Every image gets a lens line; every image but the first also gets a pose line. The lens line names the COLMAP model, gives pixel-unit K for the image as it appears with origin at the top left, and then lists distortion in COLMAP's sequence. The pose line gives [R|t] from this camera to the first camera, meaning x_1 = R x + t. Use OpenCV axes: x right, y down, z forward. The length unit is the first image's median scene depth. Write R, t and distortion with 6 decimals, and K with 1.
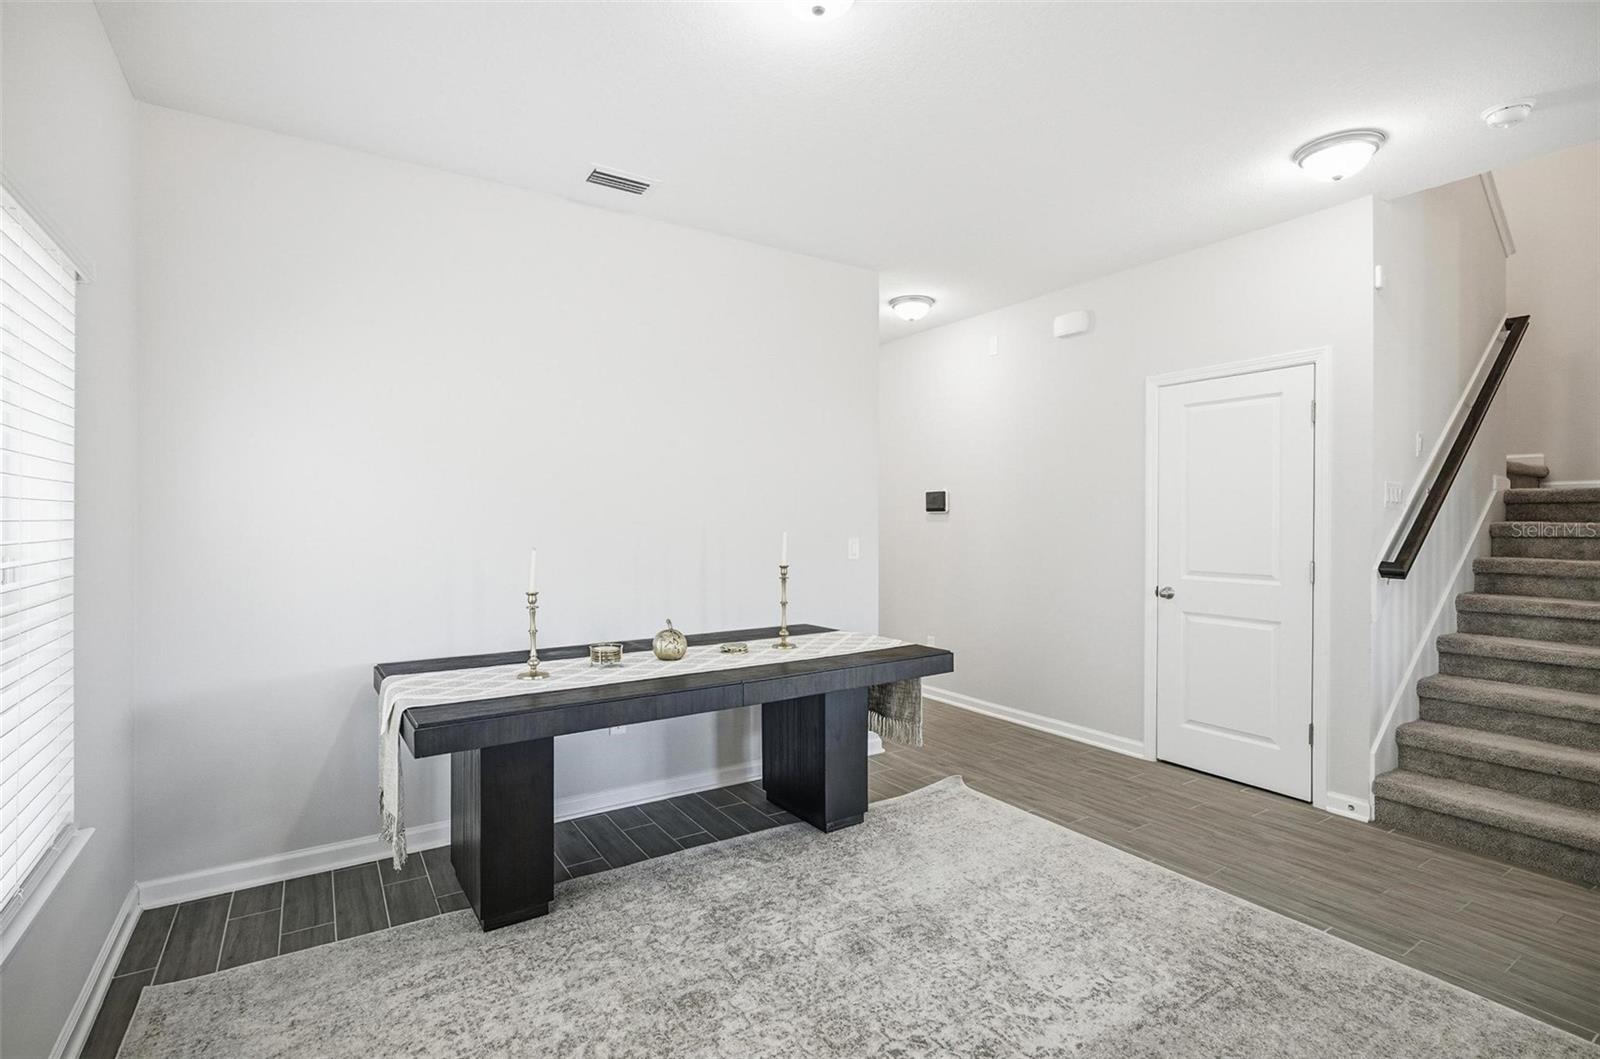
lens RADIAL K [[751.0, 0, 809.7], [0, 751.0, 523.3], [0, 0, 1]] dist [-0.015565, 0.006154]
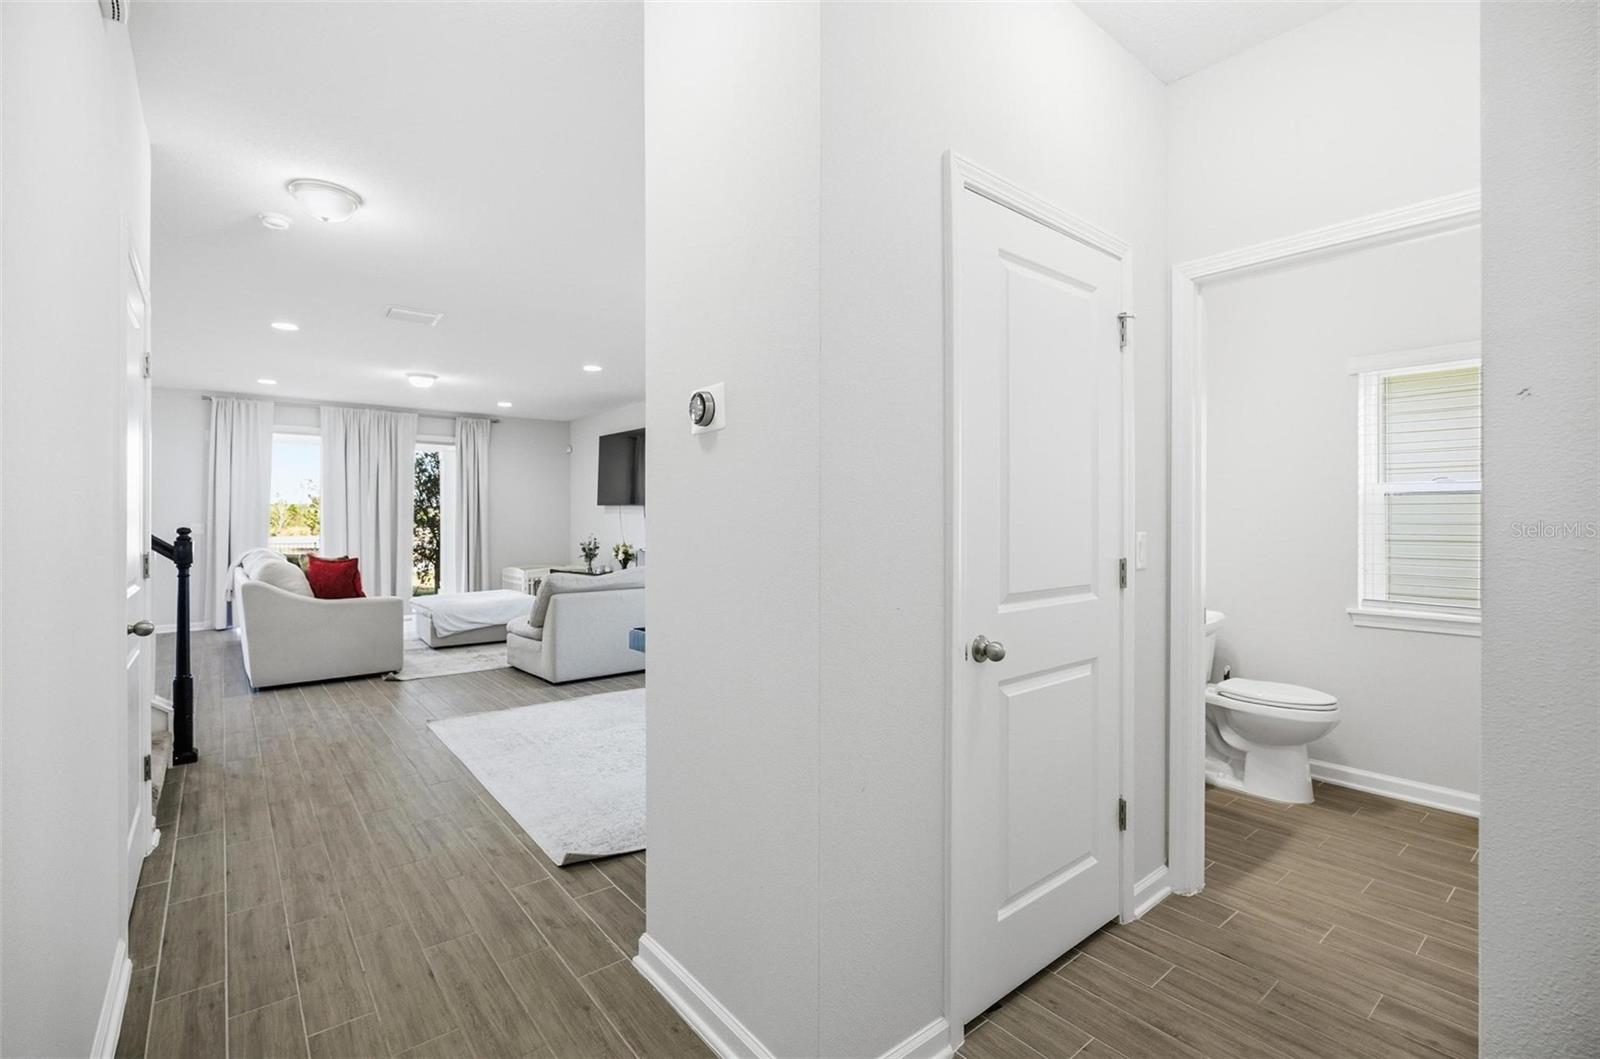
lens RADIAL K [[730.2, 0, 807.7], [0, 730.2, 515.6], [0, 0, 1]] dist [-0.006566, 0.000854]
pose [[-0.994397, -0.003735, -0.105649, 0.047519], [-0.003469, 0.999990, -0.002704, 0.009535], [0.105658, -0.002322, -0.994400, 1.906362]]
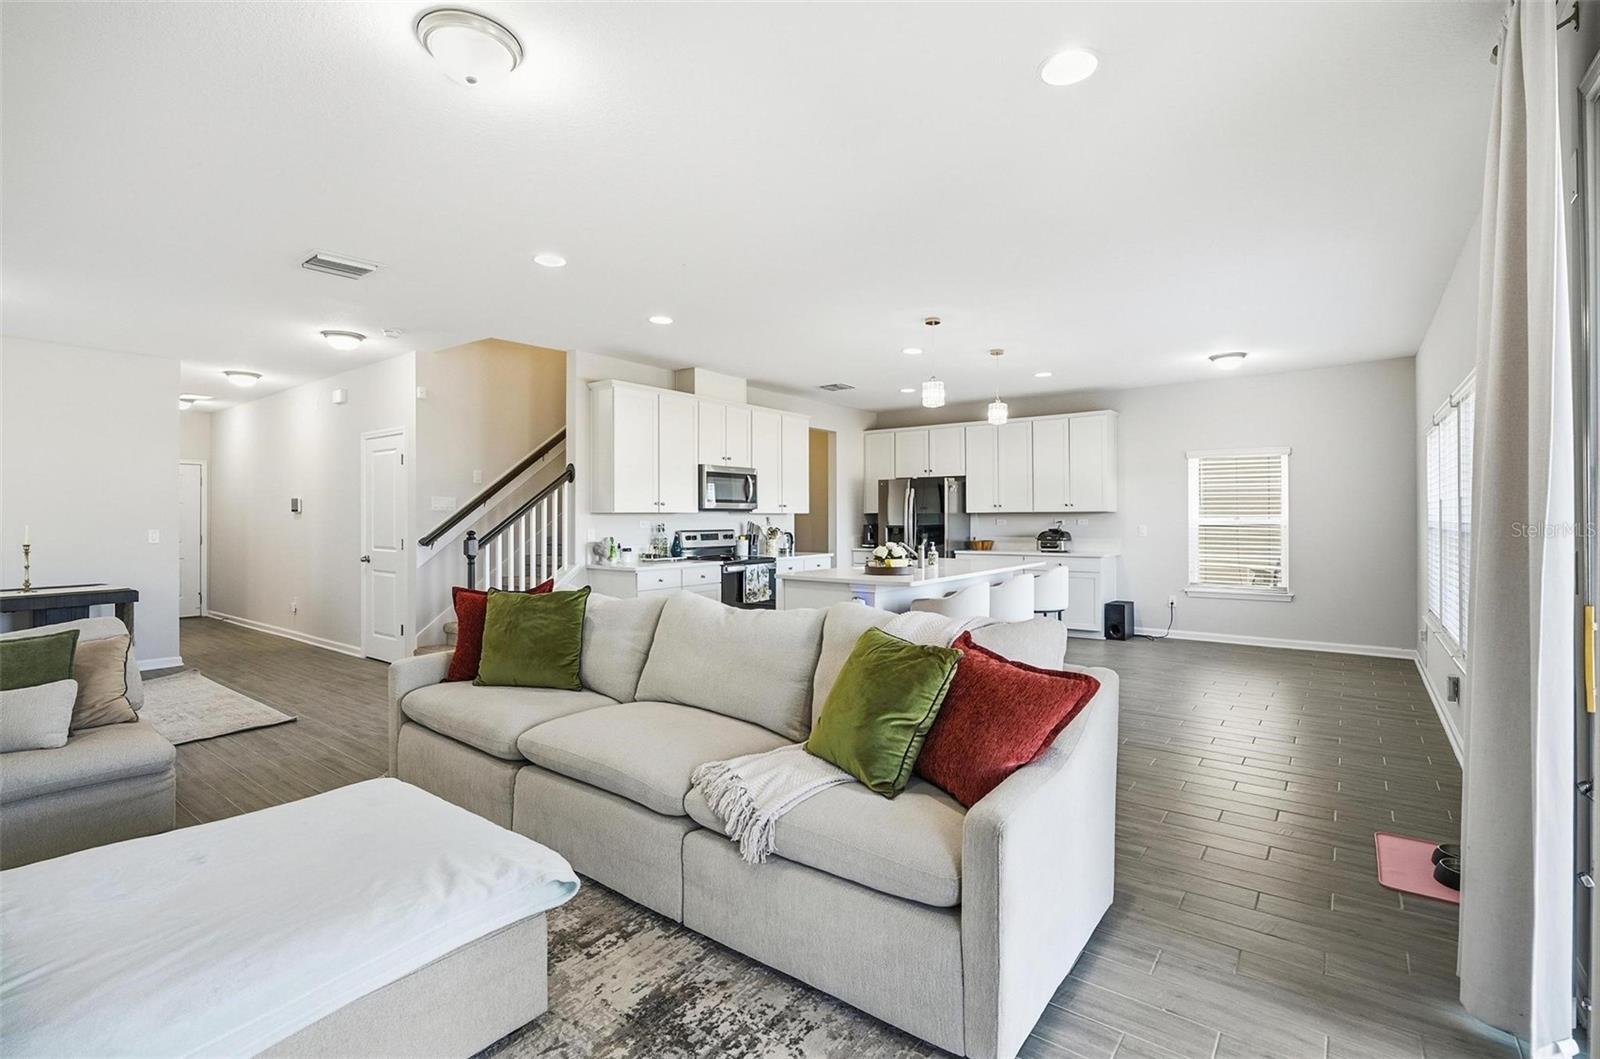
lens RADIAL K [[720.9, 0, 799.1], [0, 720.9, 516.4], [0, 0, 1]] dist [-0.019465, 0.000431]
pose [[0.938725, -0.004284, 0.344641, 1.016530], [0.005930, 0.999975, -0.003722, 0.007259], [-0.344617, 0.005538, 0.938727, -1.079256]]
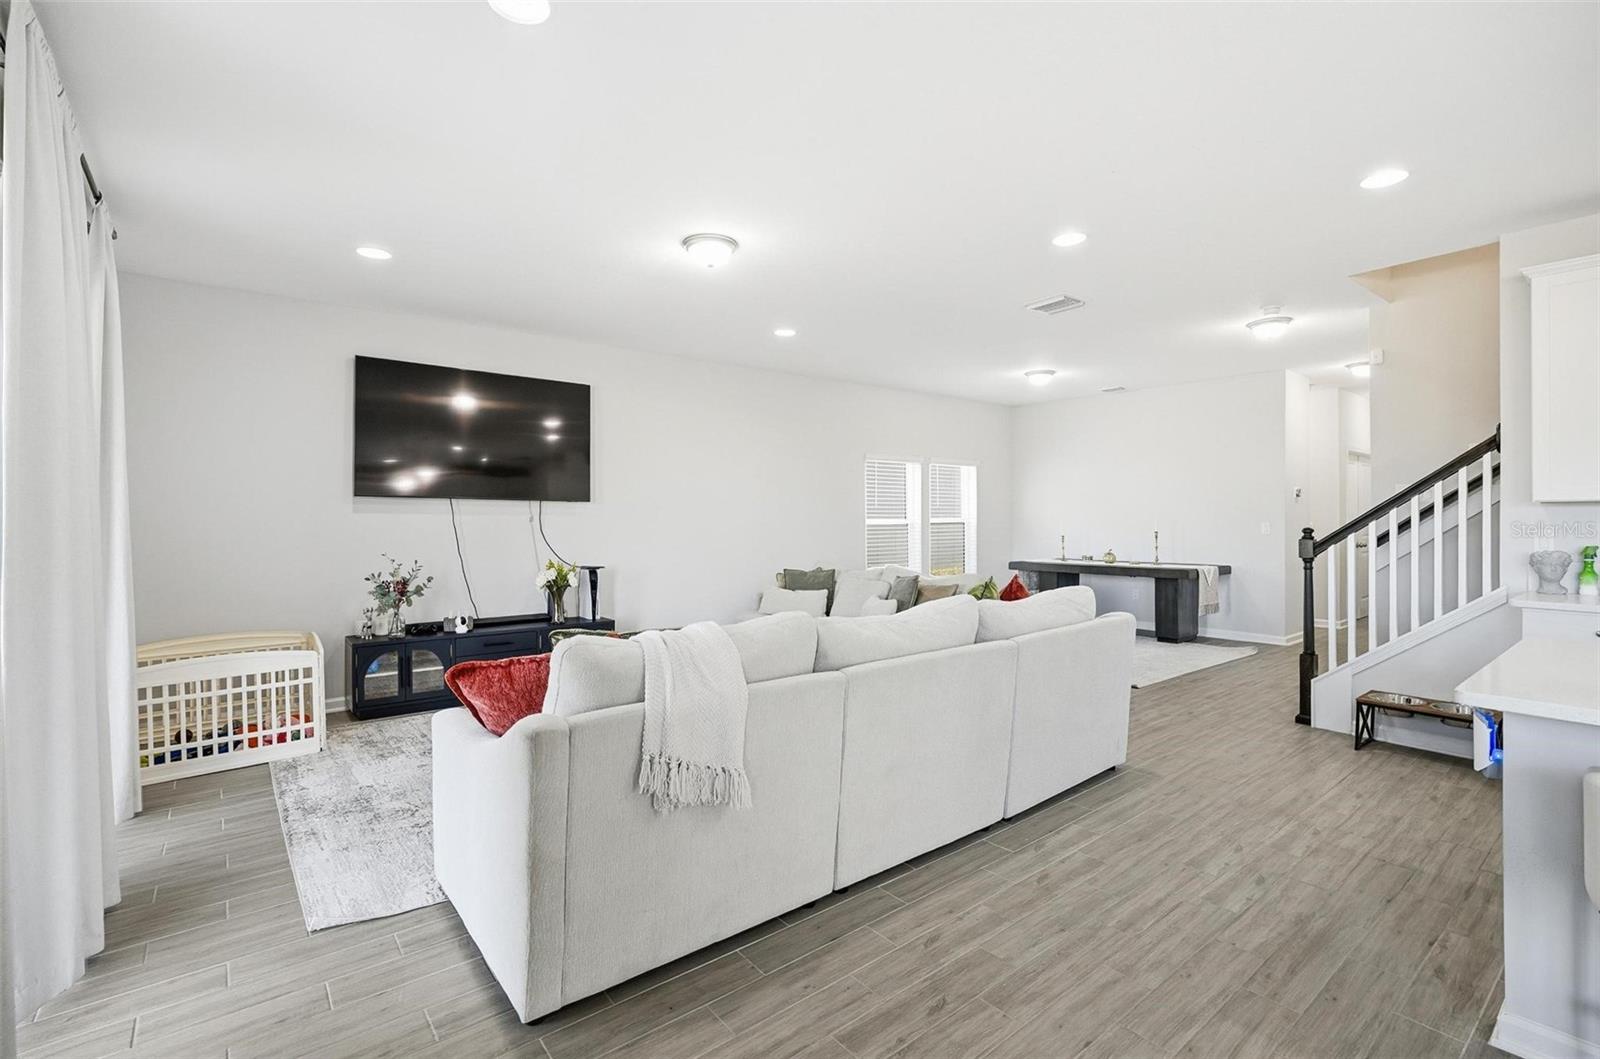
lens RADIAL K [[730.2, 0, 807.7], [0, 730.2, 515.6], [0, 0, 1]] dist [-0.006566, 0.000854]
pose [[0.110294, -0.003415, -0.993893, 2.111078], [0.002385, 0.999992, -0.003171, 0.007942], [0.993896, -0.002021, 0.110302, -0.372983]]
